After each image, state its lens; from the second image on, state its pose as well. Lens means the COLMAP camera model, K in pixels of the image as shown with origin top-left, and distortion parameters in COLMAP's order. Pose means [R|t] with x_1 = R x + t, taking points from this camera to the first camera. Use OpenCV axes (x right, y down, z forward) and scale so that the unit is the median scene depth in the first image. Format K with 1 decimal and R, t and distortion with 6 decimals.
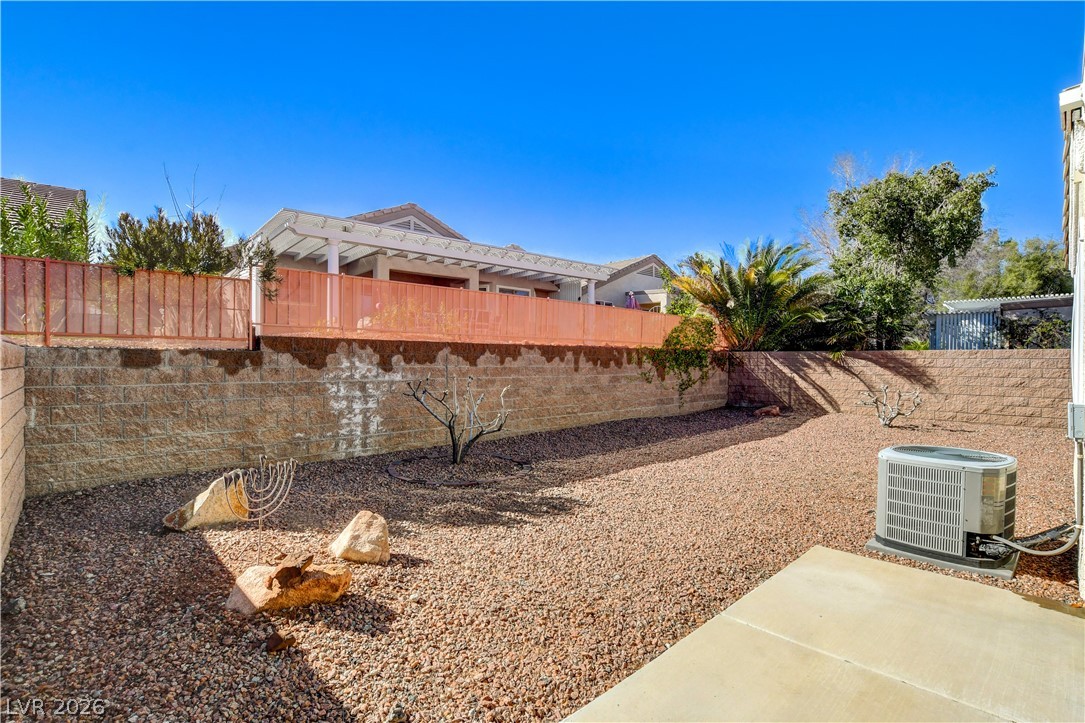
lens RADIAL K [[500.4, 0, 541.8], [0, 500.4, 359.0], [0, 0, 1]] dist [-0.000703, -0.000180]
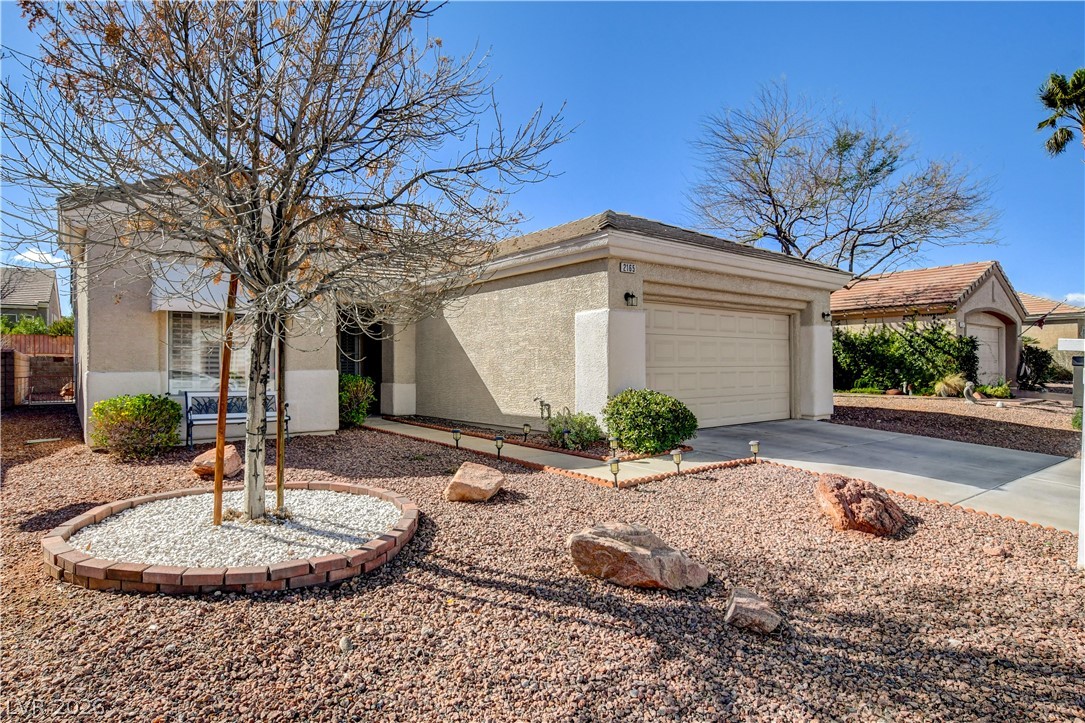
lens RADIAL K [[585.4, 0, 543.3], [0, 585.4, 361.8], [0, 0, 1]] dist [-0.002323, 0.000555]
pose [[0.996742, -0.005038, -0.080499, 1.806955], [0.004423, 0.999960, -0.007815, 0.038701], [0.080535, 0.007433, 0.996724, -1.750159]]
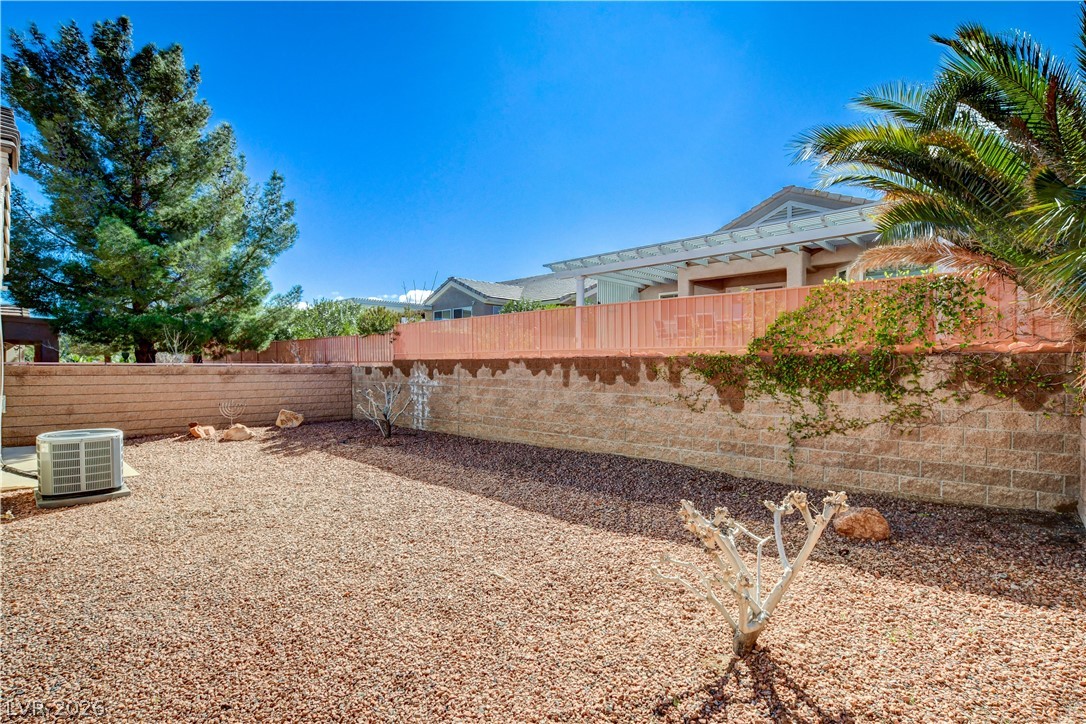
lens RADIAL K [[536.6, 0, 543.9], [0, 536.6, 366.5], [0, 0, 1]] dist [-0.004527, -0.000213]
pose [[0.066415, -0.008329, -0.997757, 1.084316], [-0.004786, 0.999951, -0.008666, -0.001748], [0.997781, 0.005351, 0.066372, 0.967142]]
